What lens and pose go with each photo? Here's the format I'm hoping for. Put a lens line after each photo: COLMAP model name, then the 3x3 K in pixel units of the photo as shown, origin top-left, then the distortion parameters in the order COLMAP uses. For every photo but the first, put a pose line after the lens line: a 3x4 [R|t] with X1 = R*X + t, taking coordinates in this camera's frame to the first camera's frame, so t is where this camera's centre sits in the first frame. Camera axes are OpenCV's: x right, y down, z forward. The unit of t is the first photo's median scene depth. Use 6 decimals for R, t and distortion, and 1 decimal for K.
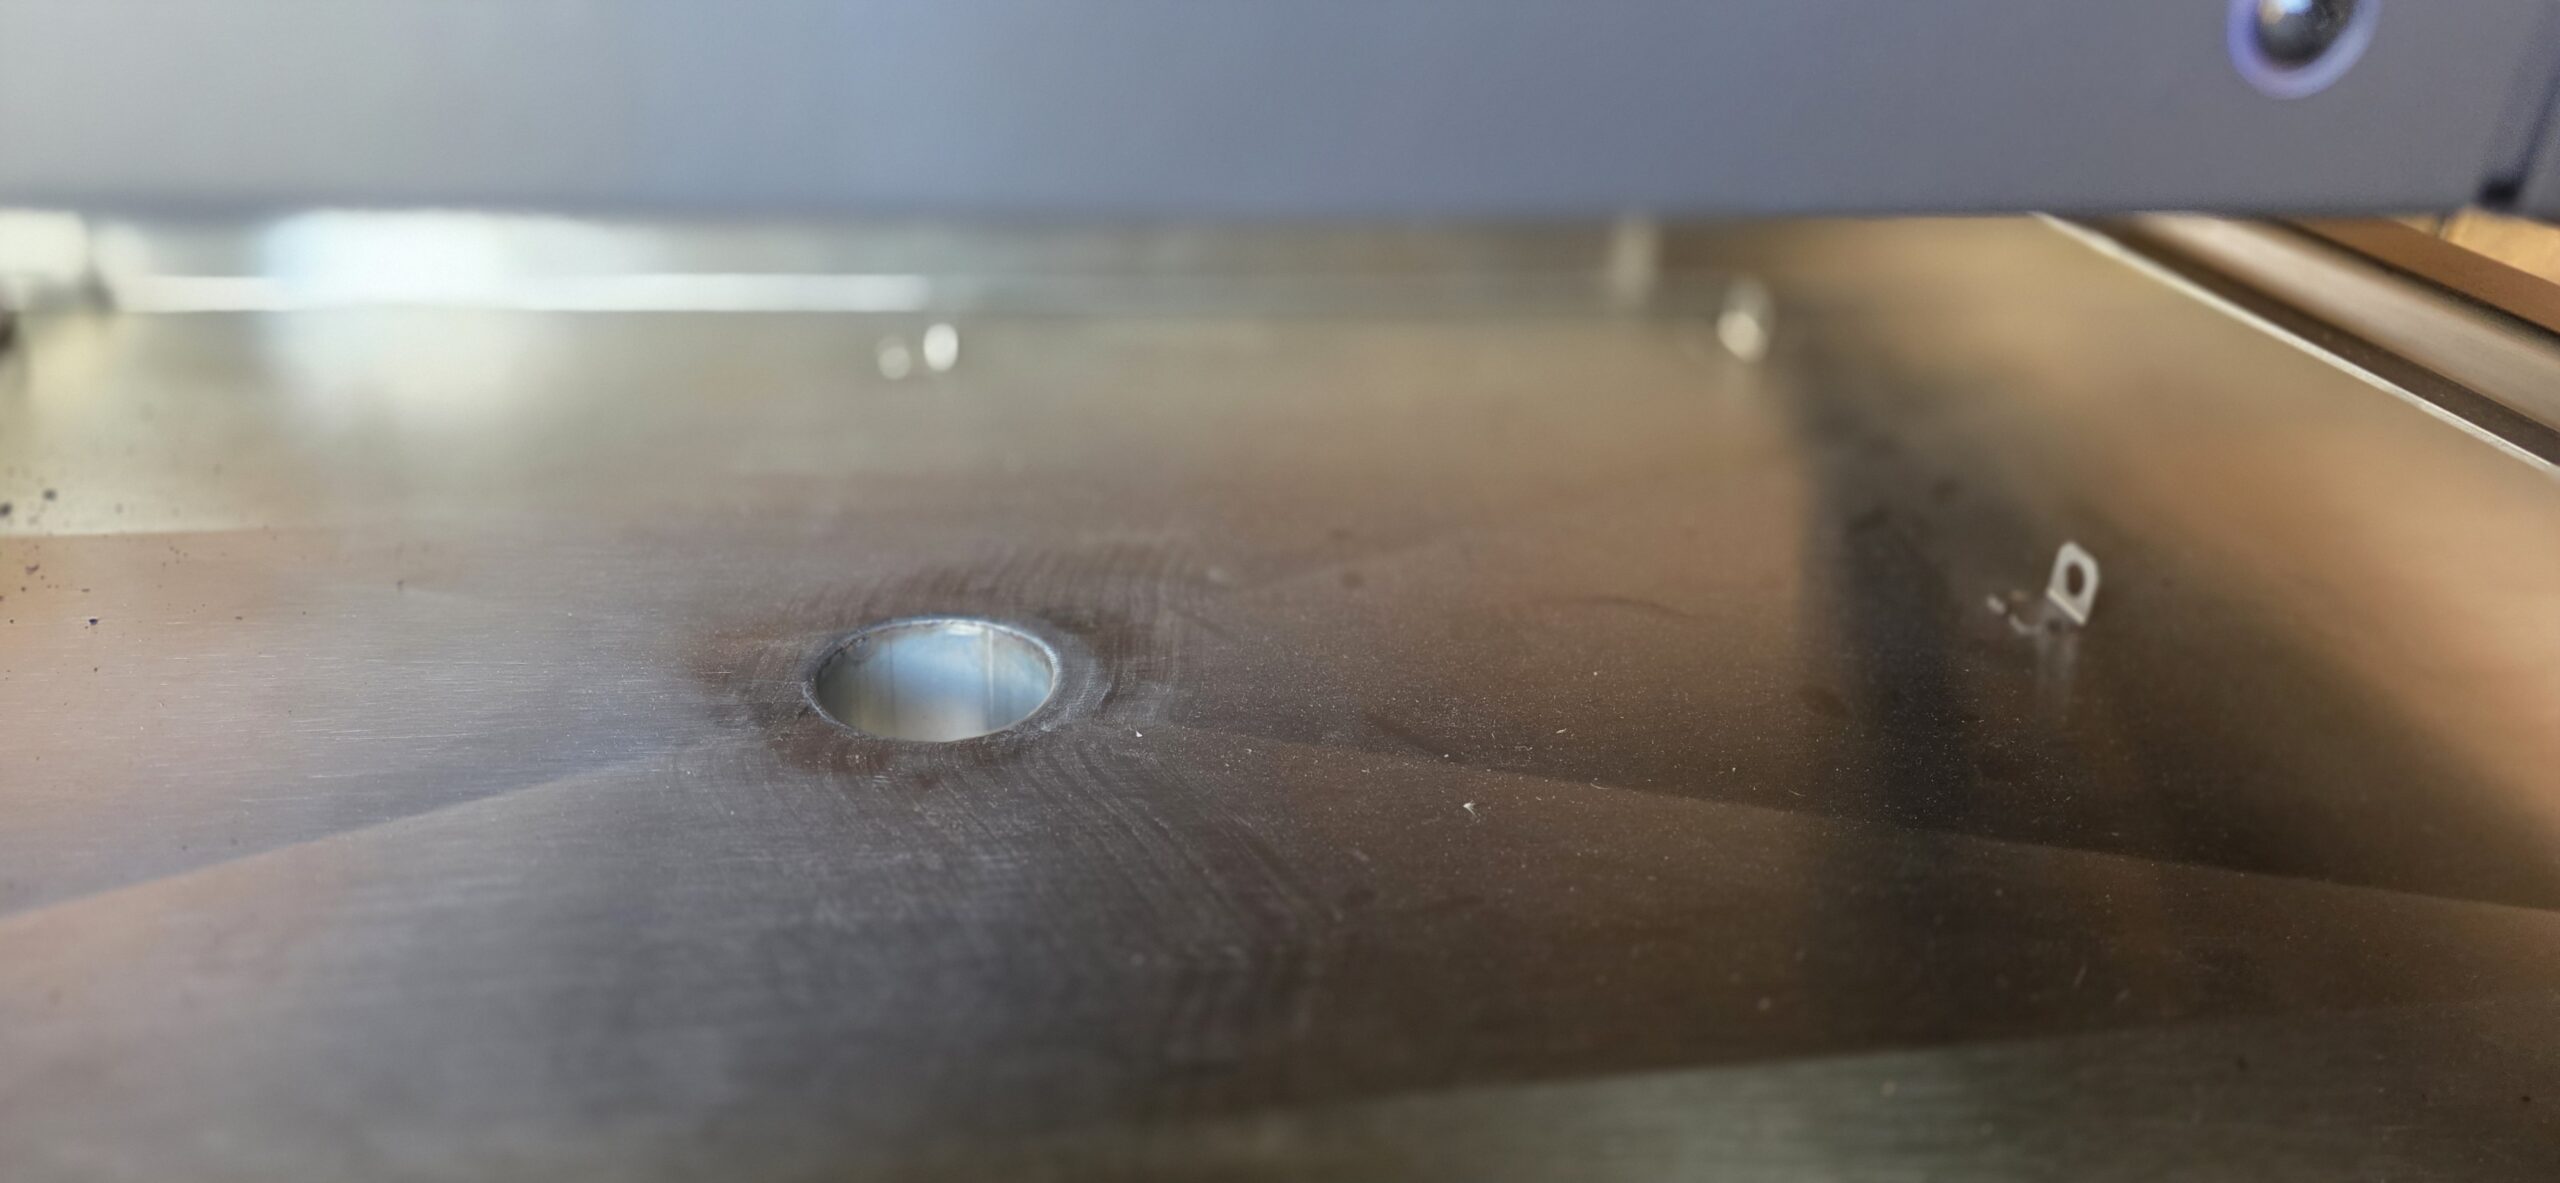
lens RADIAL K [[1801.6, 0, 1280.0], [0, 1801.6, 591.5], [0, 0, 1]] dist [0.050796, -0.084777]
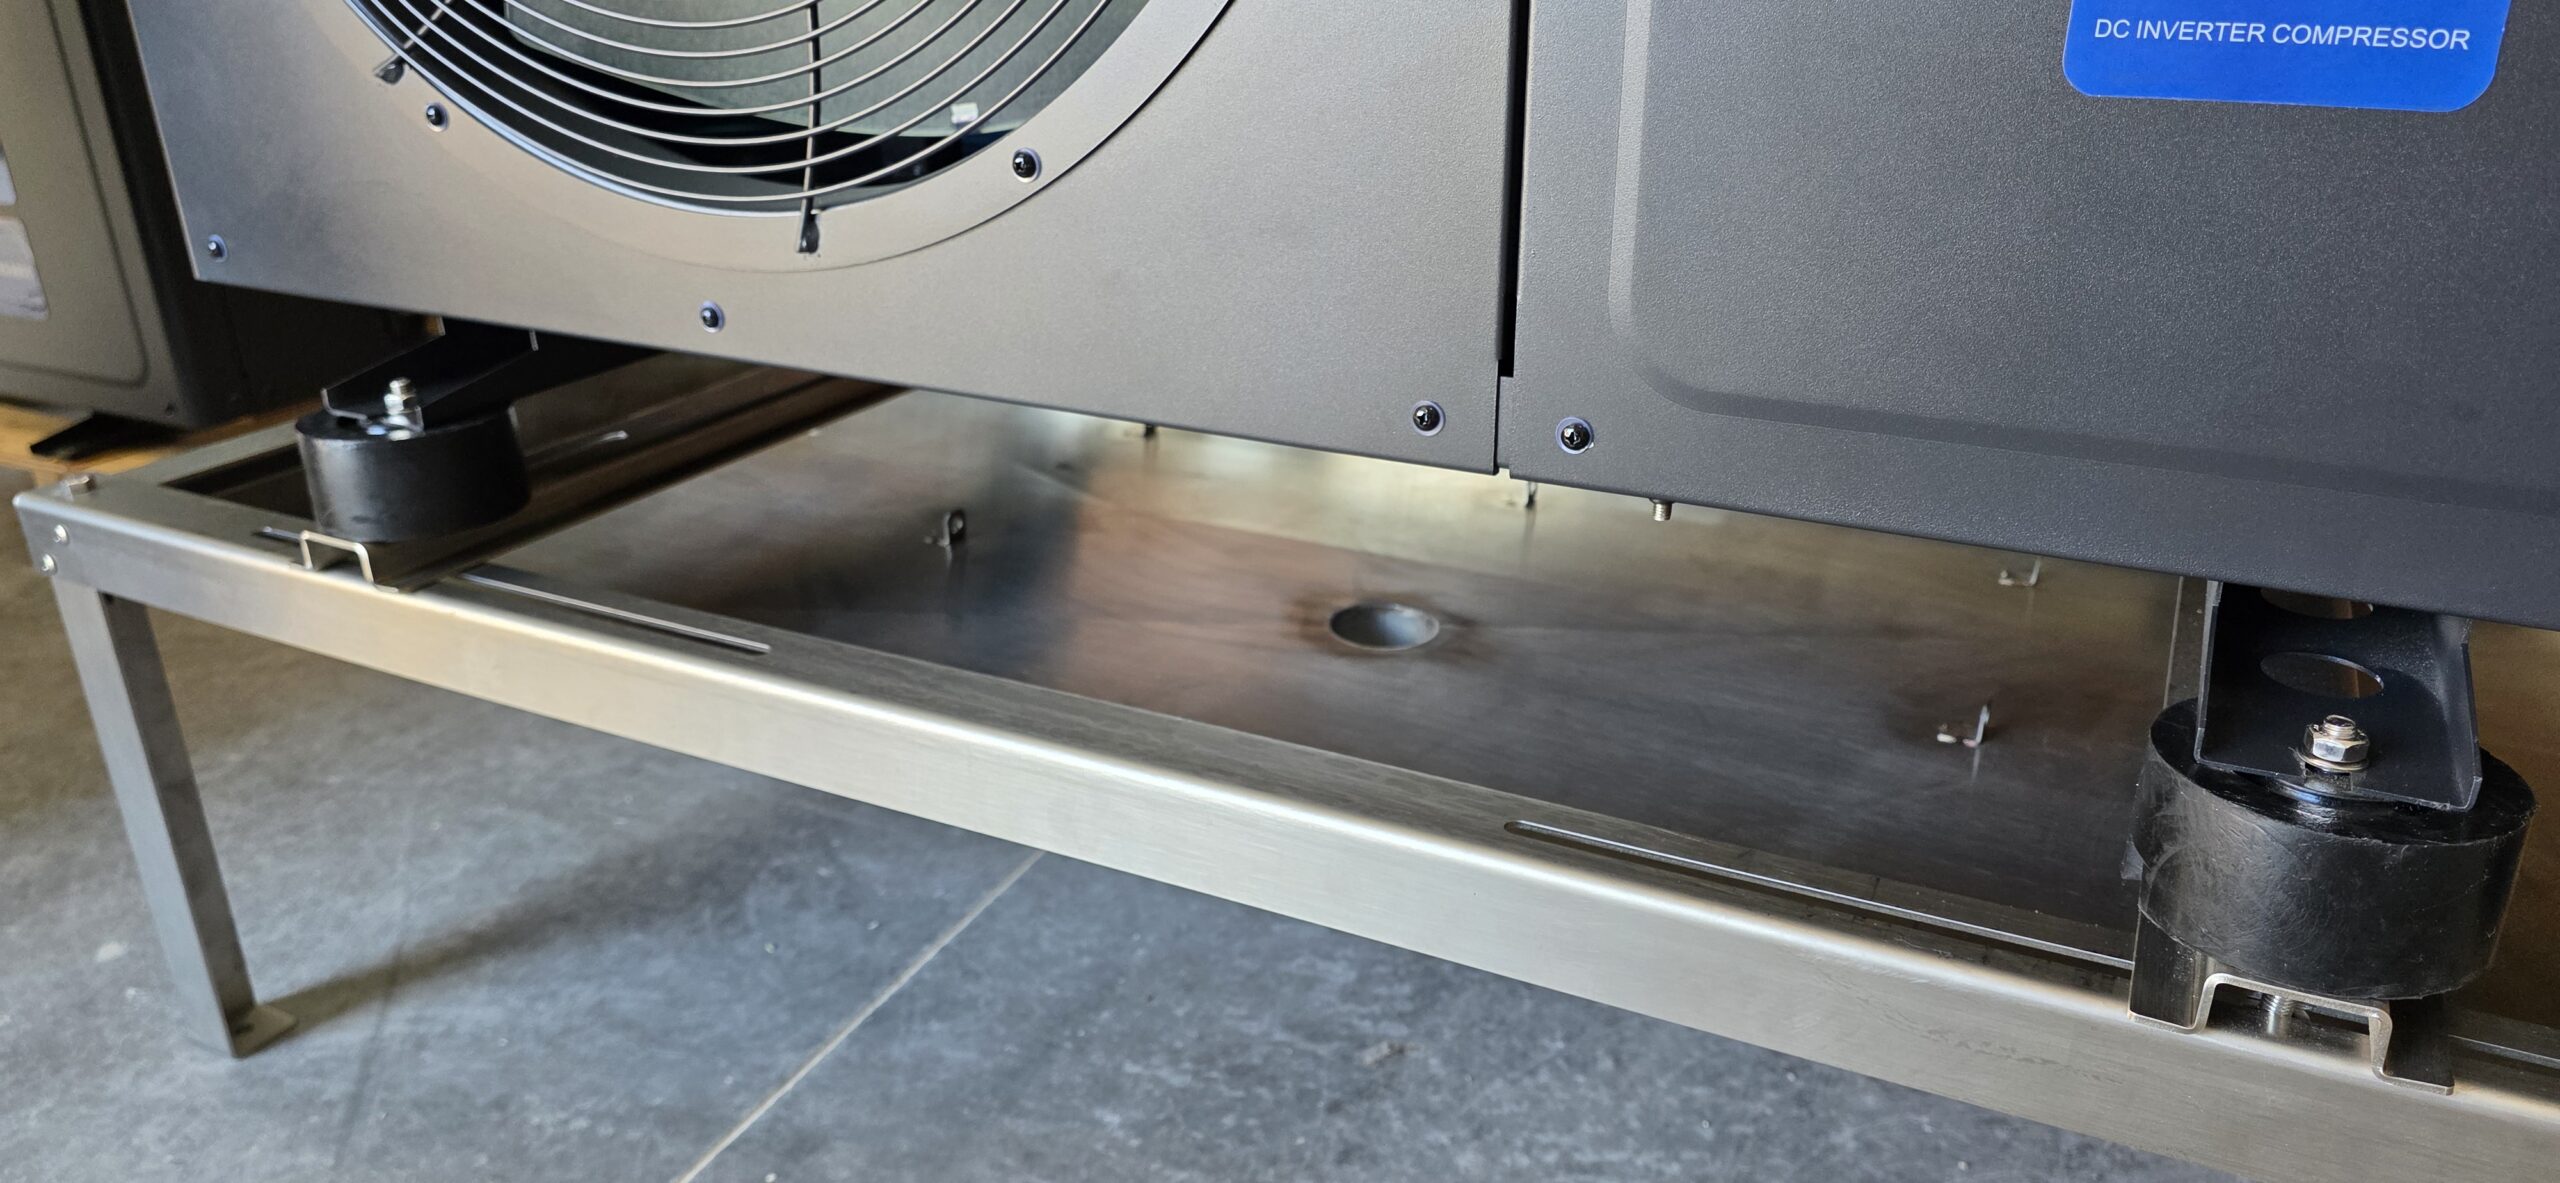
lens RADIAL K [[1744.7, 0, 1286.8], [0, 1744.7, 589.7], [0, 0, 1]] dist [0.040535, -0.043657]
pose [[0.788401, 0.183345, -0.587204, 0.941232], [-0.231652, 0.972771, -0.007293, 0.044566], [0.569878, 0.141777, 0.809406, -0.798841]]
